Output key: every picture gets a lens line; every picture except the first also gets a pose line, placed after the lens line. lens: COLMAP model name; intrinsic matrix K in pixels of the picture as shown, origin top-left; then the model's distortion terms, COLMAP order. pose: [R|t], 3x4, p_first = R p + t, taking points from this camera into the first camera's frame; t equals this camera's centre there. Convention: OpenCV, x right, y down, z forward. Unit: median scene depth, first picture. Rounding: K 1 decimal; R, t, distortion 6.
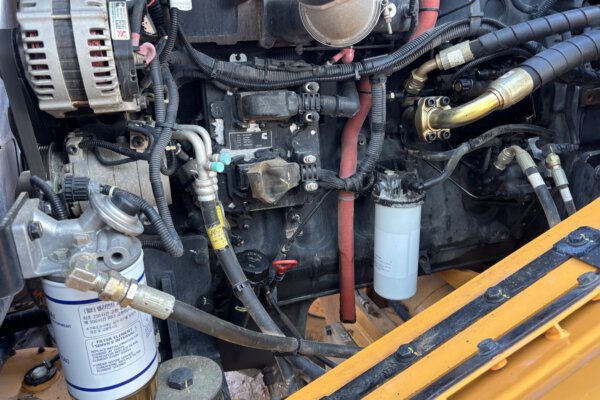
lens RADIAL K [[453.6, 0, 297.7], [0, 453.6, 196.3], [0, 0, 1]] dist [0.021564, -0.005087]
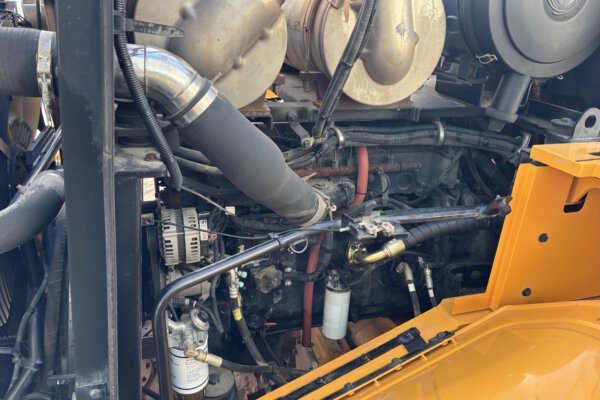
lens RADIAL K [[467.5, 0, 300.0], [0, 467.5, 200.0], [0, 0, 1]] dist [0.054001, -0.004558]
pose [[0.996238, 0.086659, -0.000674, 0.057563], [-0.086142, 0.991077, 0.101713, -0.638060], [0.009483, -0.101273, 0.994814, -1.007533]]
